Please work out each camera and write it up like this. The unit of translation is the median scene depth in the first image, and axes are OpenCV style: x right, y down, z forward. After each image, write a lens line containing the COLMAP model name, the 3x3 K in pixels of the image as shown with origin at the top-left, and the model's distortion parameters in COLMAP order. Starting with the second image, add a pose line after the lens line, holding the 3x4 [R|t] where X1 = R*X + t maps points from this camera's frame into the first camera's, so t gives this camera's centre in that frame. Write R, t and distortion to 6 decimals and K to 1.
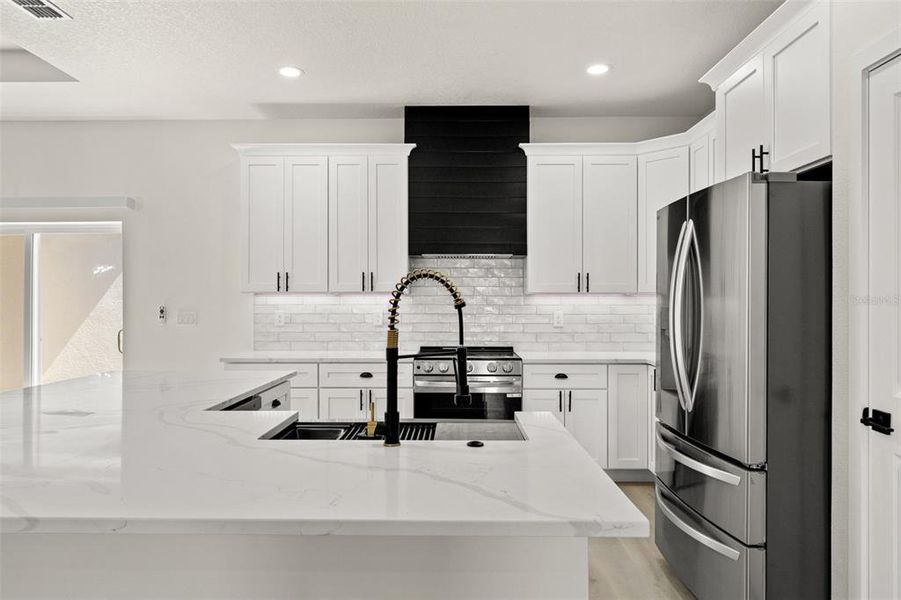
lens RADIAL K [[591.9, 0, 450.5], [0, 591.9, 300.0], [0, 0, 1]] dist [-0.005085, -0.002624]
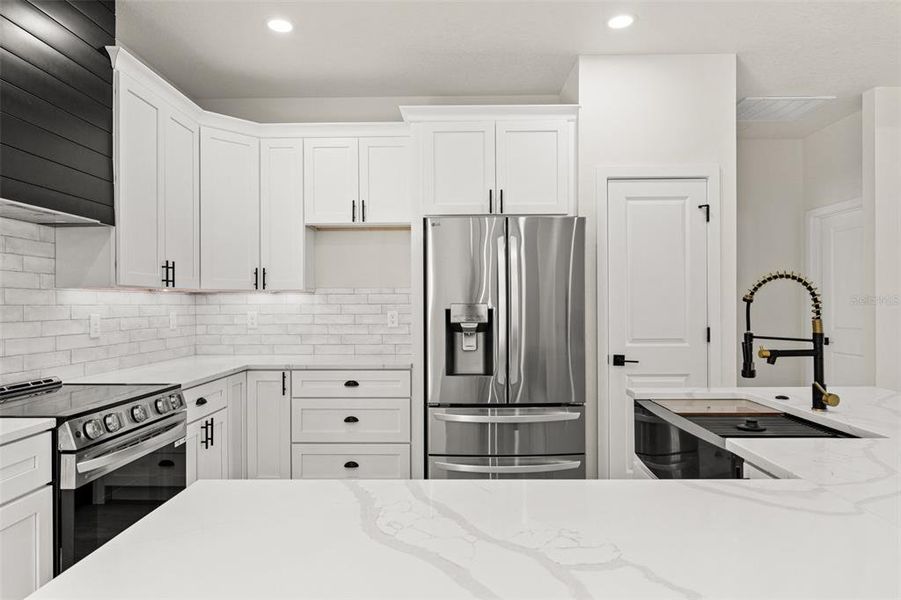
lens RADIAL K [[557.3, 0, 447.2], [0, 557.3, 298.4], [0, 0, 1]] dist [0.018507, -0.000052]
pose [[0.005925, 0.007646, 0.999953, -0.468120], [-0.001386, 0.999970, -0.007638, 0.006005], [-0.999981, -0.001341, 0.005936, 0.639286]]
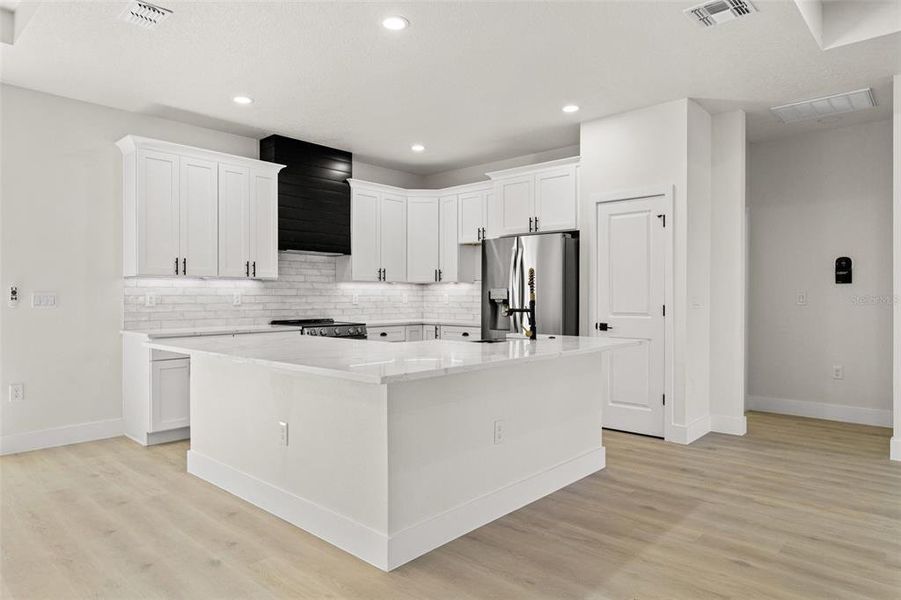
lens RADIAL K [[557.3, 0, 447.2], [0, 557.3, 298.4], [0, 0, 1]] dist [0.018507, -0.000052]
pose [[0.666579, -0.003225, 0.745427, -0.740078], [-0.003907, 0.999962, 0.007820, 0.020100], [-0.745424, -0.008125, 0.666541, -0.099775]]
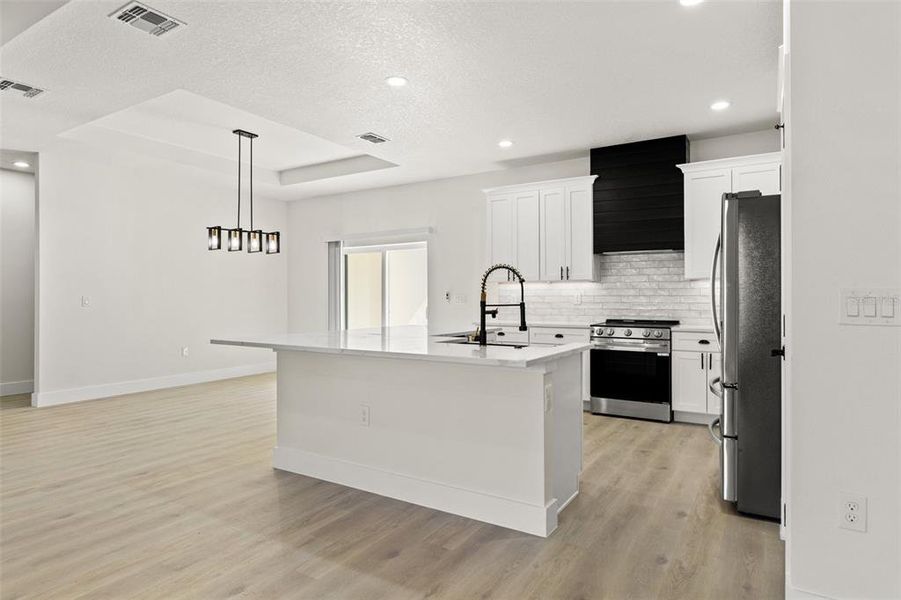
lens RADIAL K [[521.4, 0, 444.3], [0, 521.4, 297.3], [0, 0, 1]] dist [0.000382, -0.000179]
pose [[0.850772, -0.001812, -0.525532, 0.281124], [0.004866, 0.999978, 0.004428, 0.021036], [0.525513, -0.006325, 0.850762, -0.249540]]
